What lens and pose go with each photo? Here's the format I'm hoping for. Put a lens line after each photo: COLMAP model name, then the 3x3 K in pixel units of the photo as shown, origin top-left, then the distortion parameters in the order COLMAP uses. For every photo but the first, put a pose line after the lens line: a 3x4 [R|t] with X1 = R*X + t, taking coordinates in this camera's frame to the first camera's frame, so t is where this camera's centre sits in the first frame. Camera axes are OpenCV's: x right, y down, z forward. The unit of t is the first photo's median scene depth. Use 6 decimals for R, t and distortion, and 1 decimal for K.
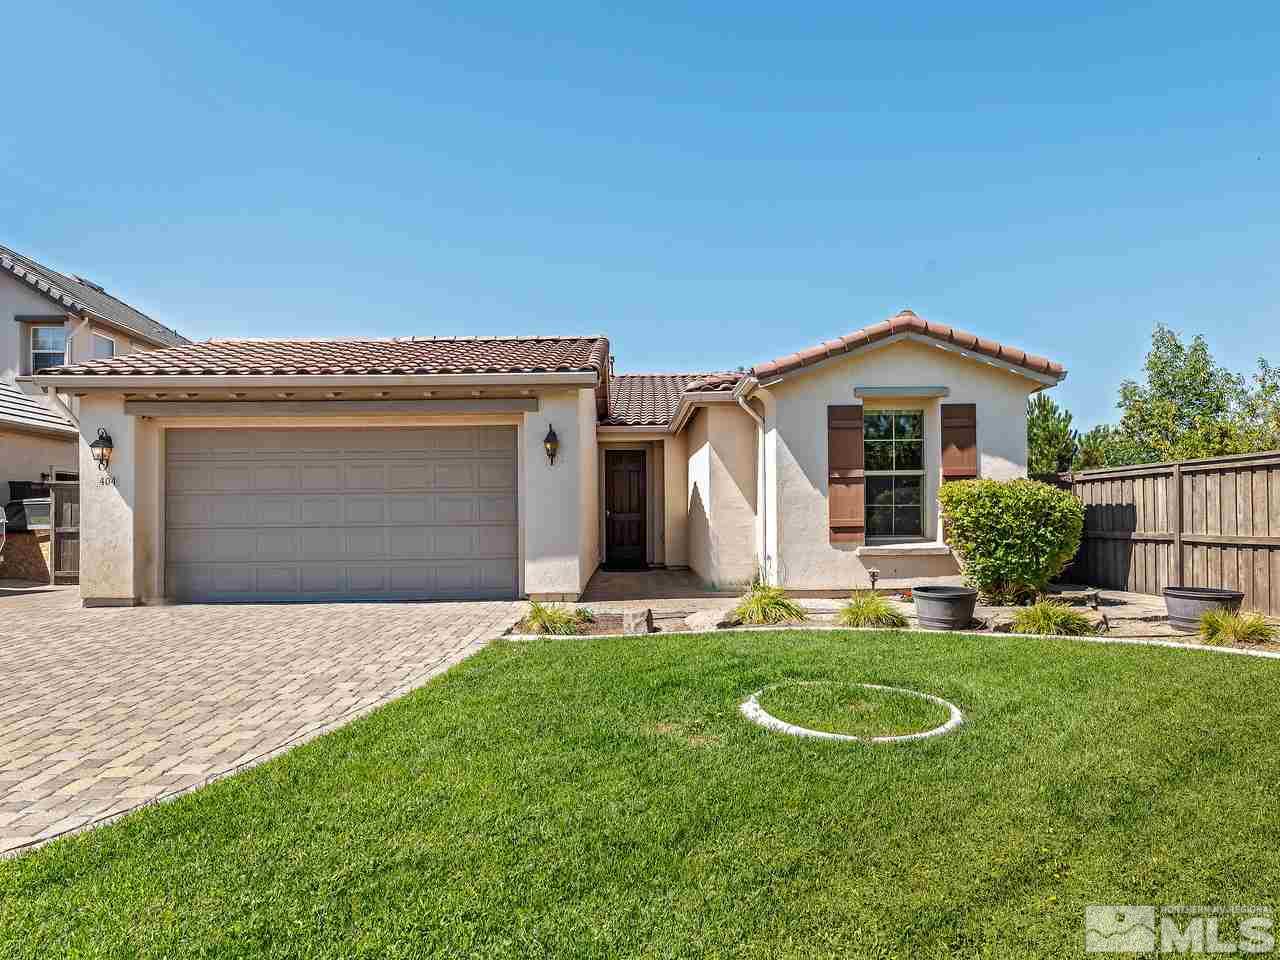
lens RADIAL K [[773.0, 0, 649.0], [0, 773.0, 502.7], [0, 0, 1]] dist [-0.004875, -0.001305]
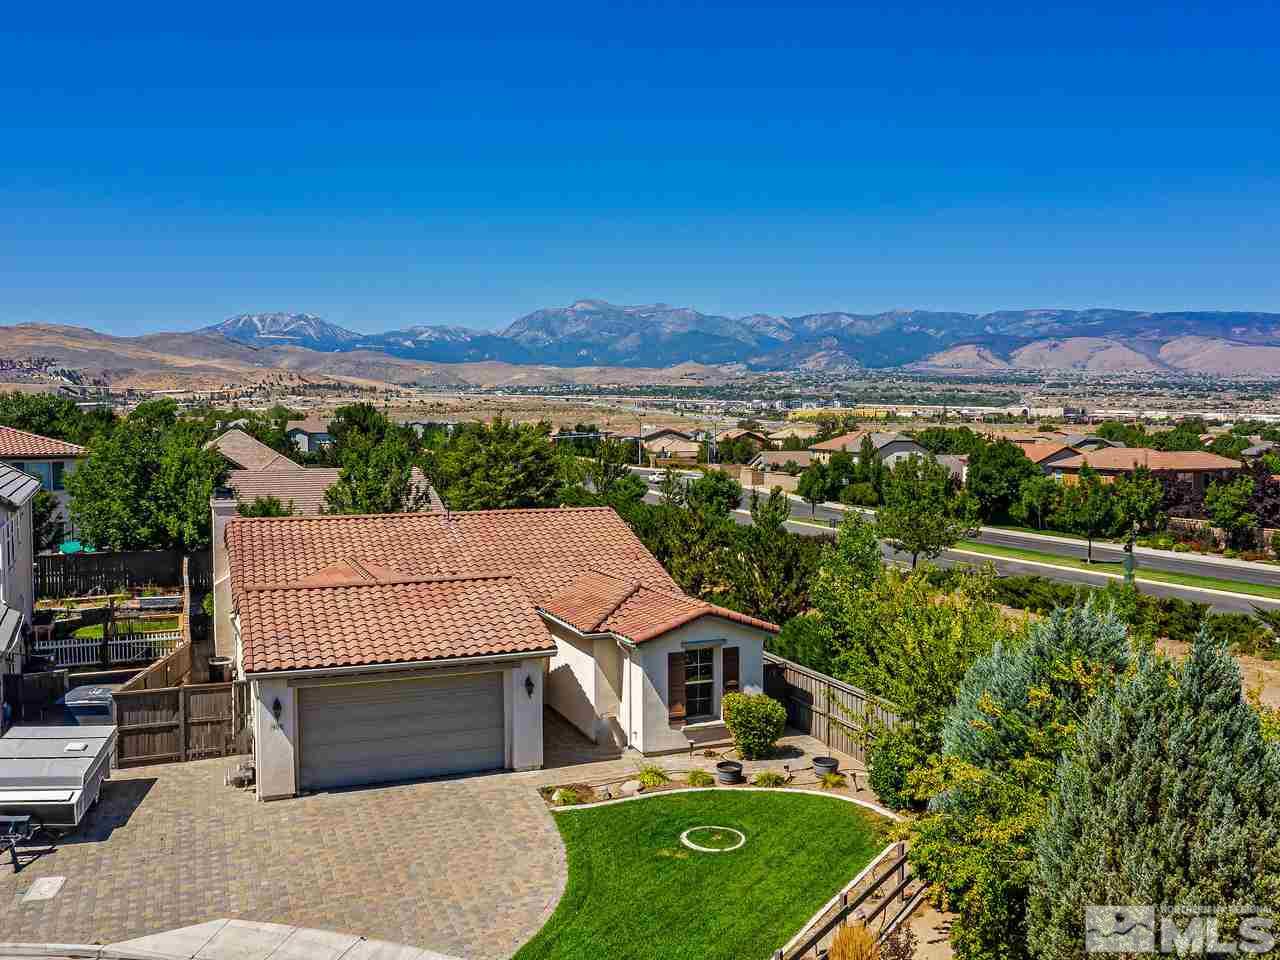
lens RADIAL K [[1148.8, 0, 643.1], [0, 1148.8, 409.4], [0, 0, 1]] dist [-0.017018, 0.003158]
pose [[0.938834, 0.010053, 0.344222, -0.821428], [-0.013024, 0.999895, 0.006319, -0.758748], [-0.344123, -0.010416, 0.938867, -1.656589]]
